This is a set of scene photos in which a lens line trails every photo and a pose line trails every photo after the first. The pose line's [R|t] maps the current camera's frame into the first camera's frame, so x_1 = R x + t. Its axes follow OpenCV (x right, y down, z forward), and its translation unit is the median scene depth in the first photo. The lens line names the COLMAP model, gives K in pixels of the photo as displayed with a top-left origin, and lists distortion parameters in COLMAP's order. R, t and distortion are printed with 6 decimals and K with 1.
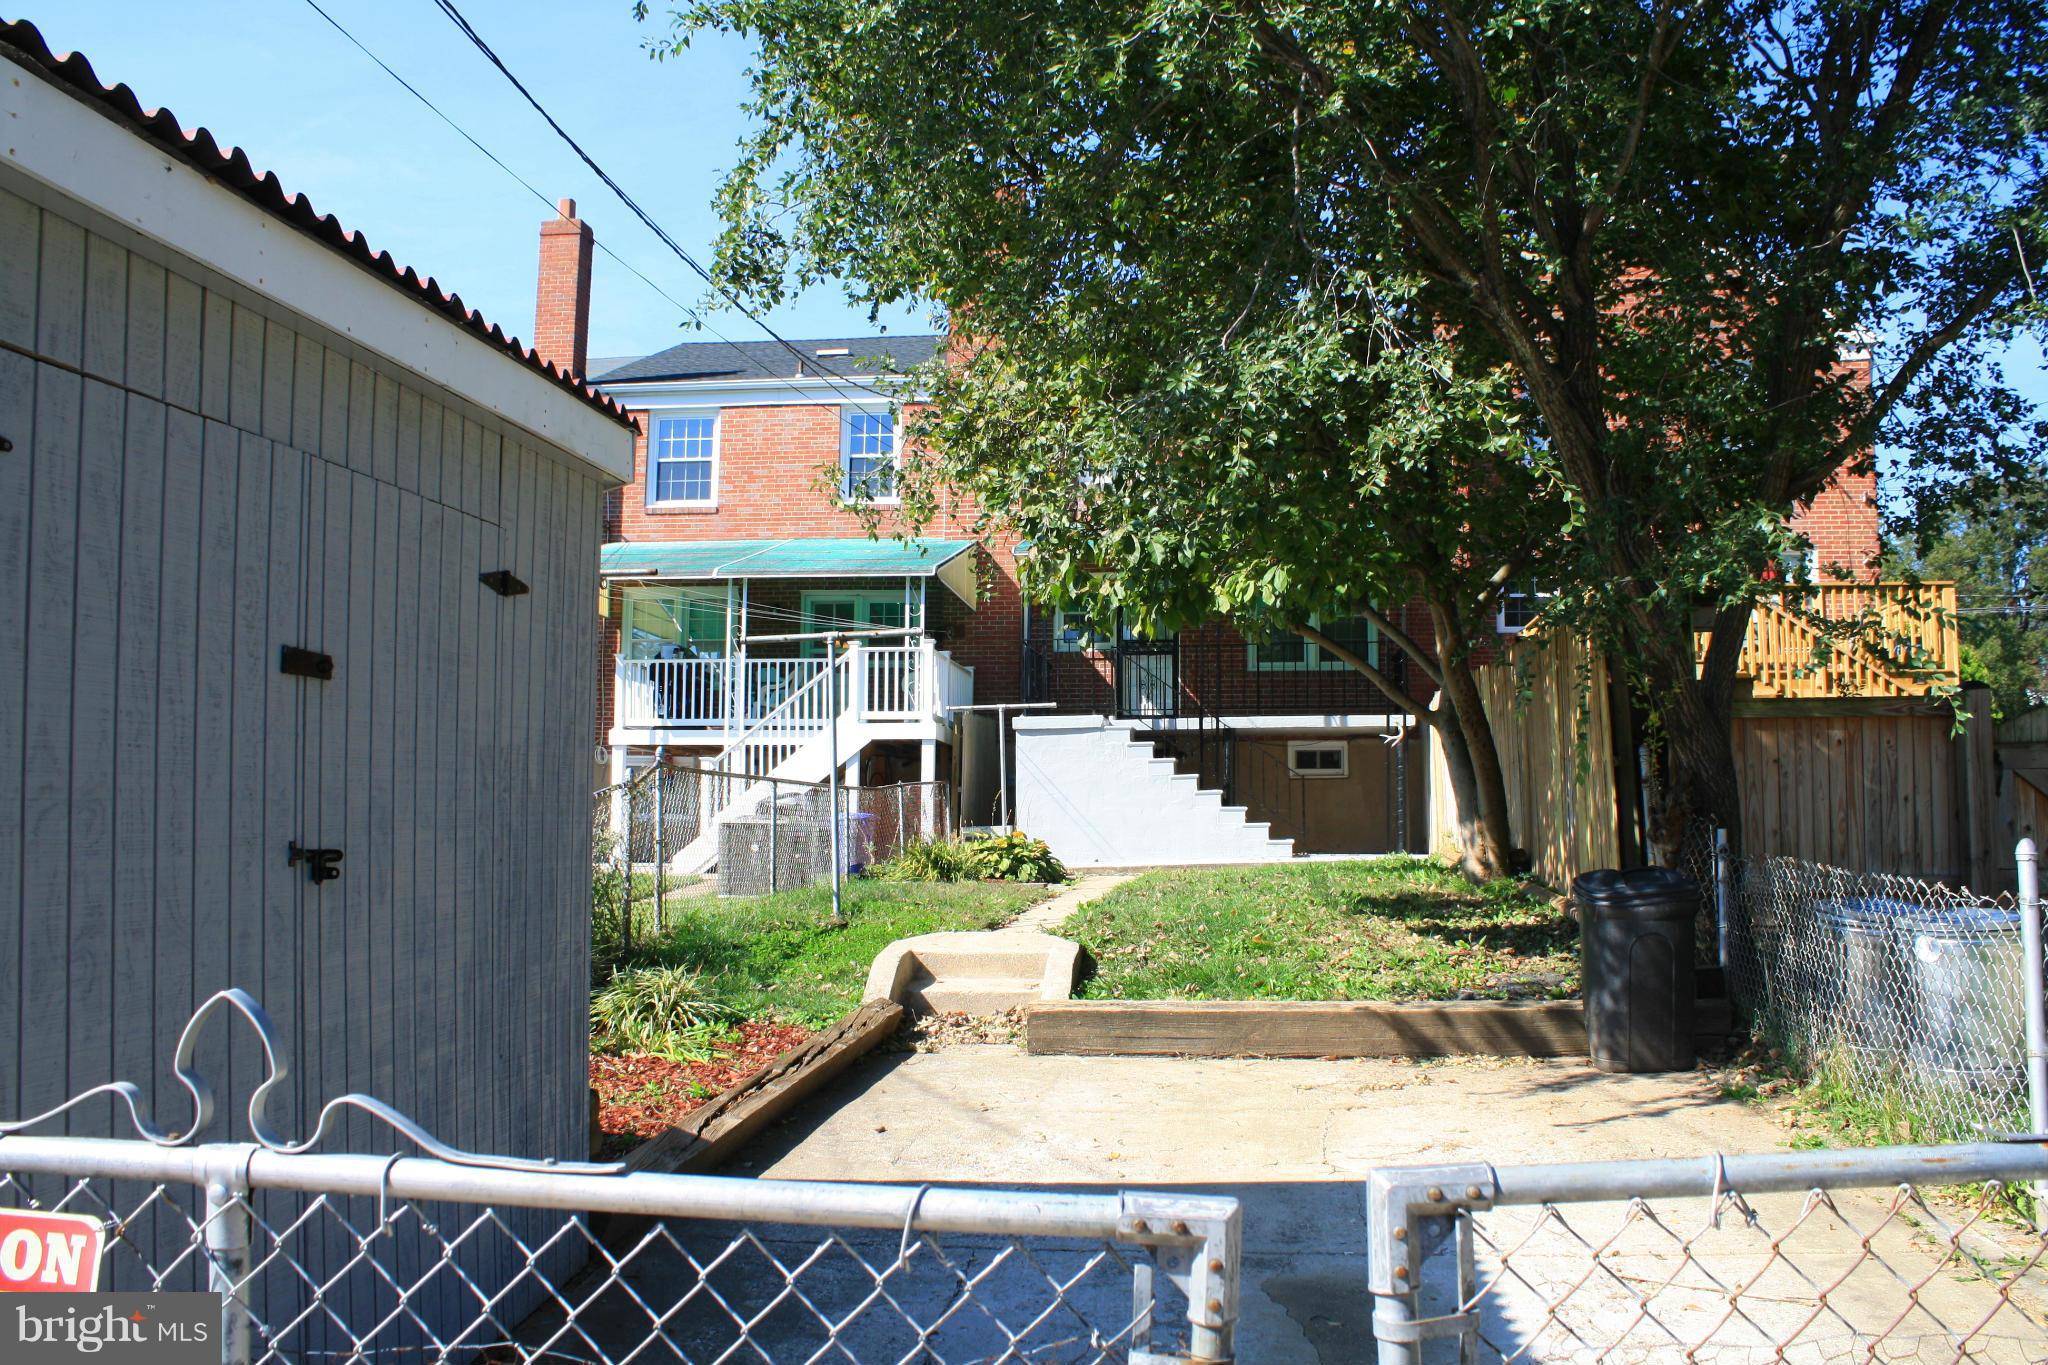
lens RADIAL K [[1698.5, 0, 1033.5], [0, 1698.5, 668.6], [0, 0, 1]] dist [-0.176681, 0.148910]
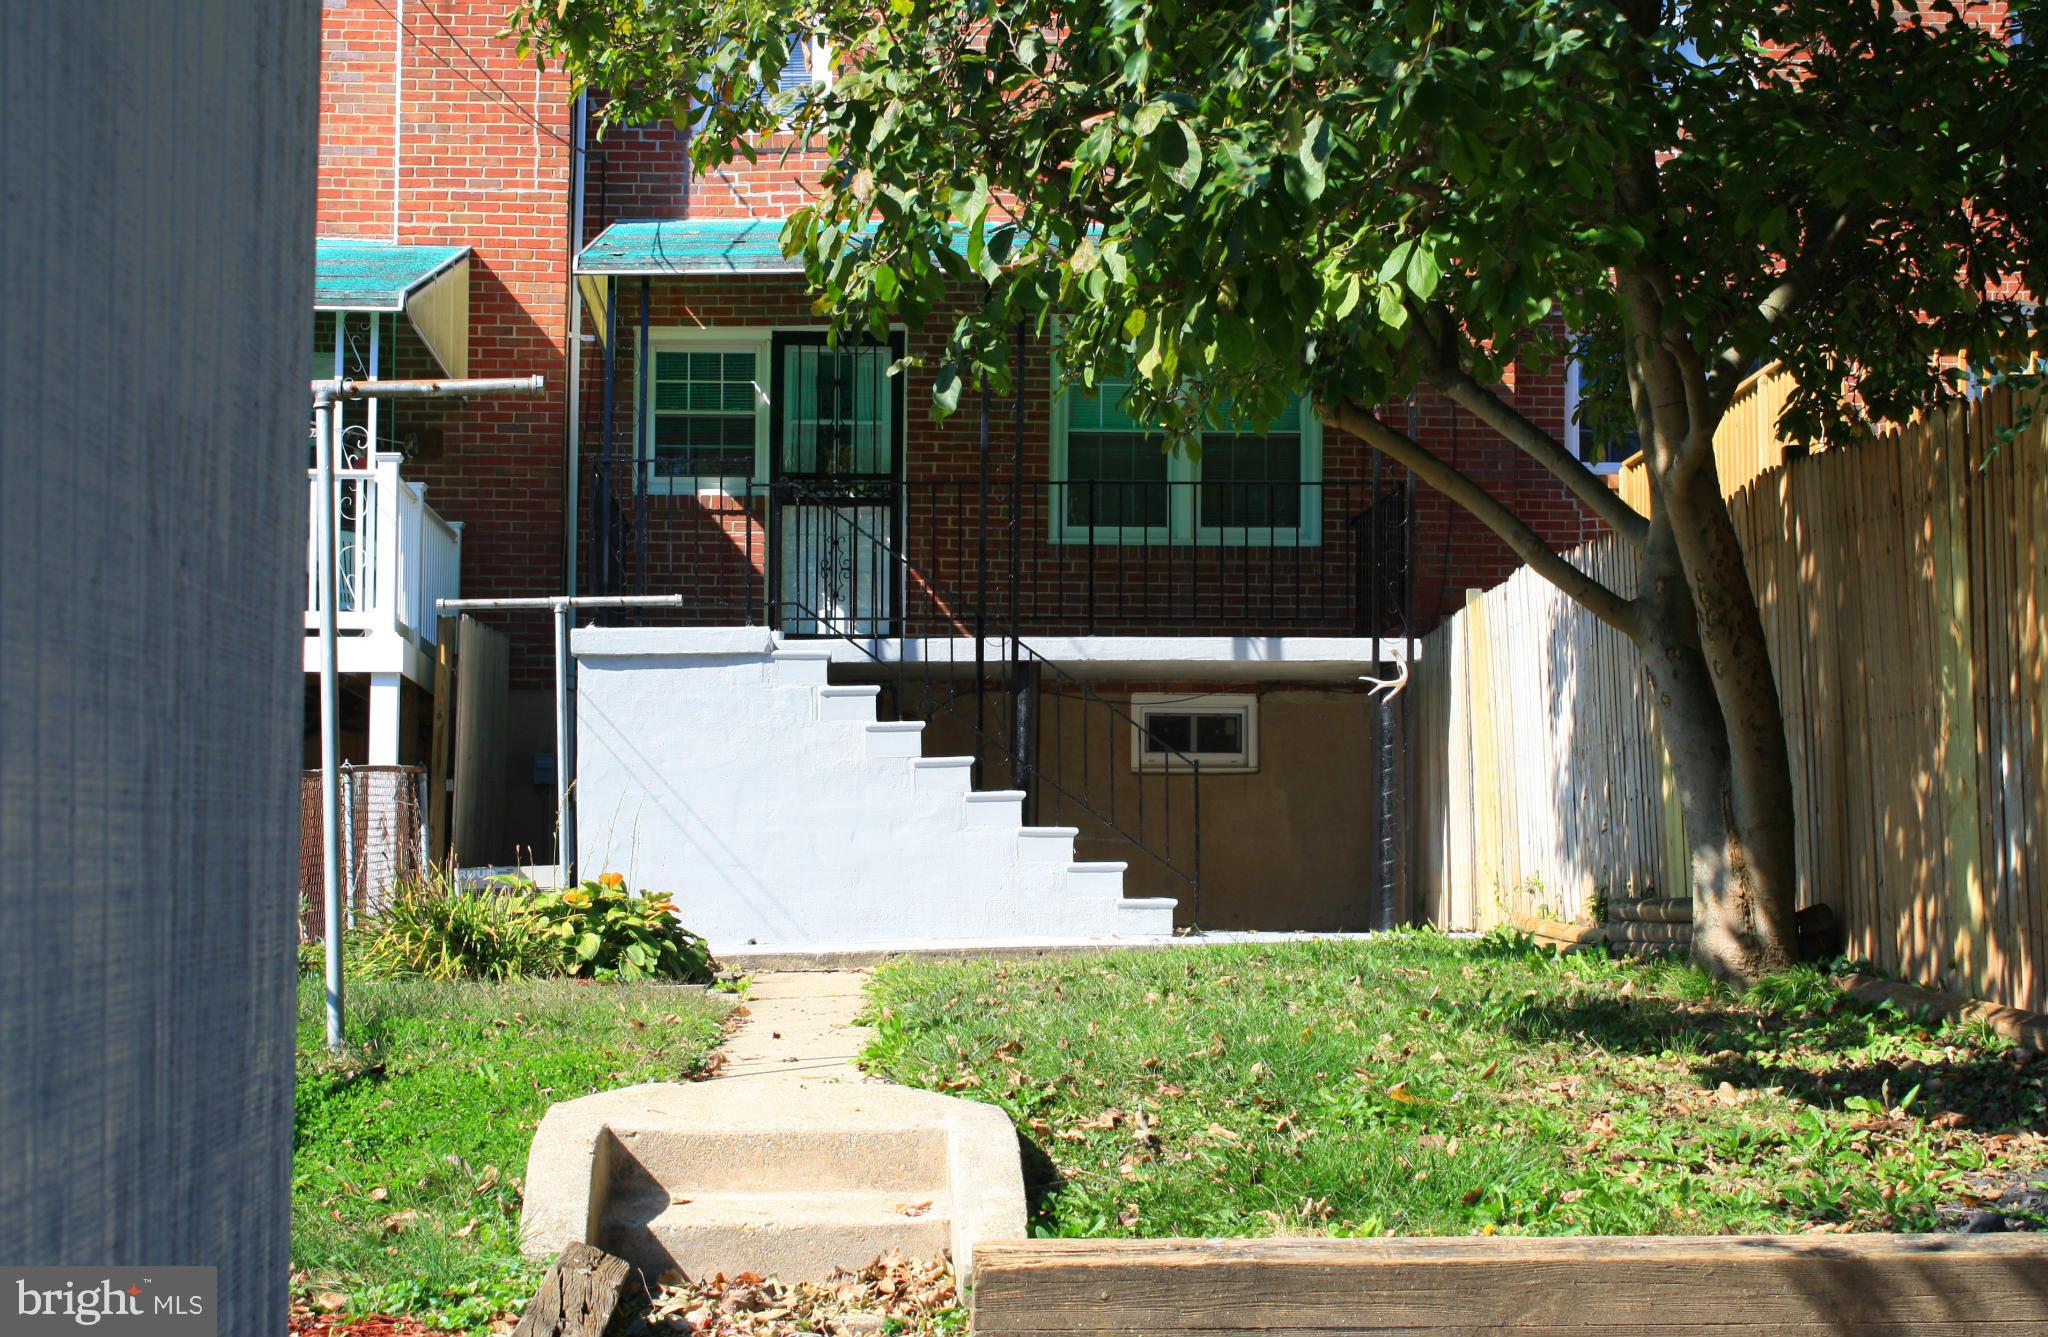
lens RADIAL K [[3374.0, 0, 1024.1], [0, 3374.0, 786.3], [0, 0, 1]] dist [-0.054303, -0.021379]
pose [[0.983259, 0.008668, 0.182005, -0.060650], [-0.019504, 0.998136, 0.057834, 0.017142], [-0.181165, -0.060415, 0.981595, 0.089195]]
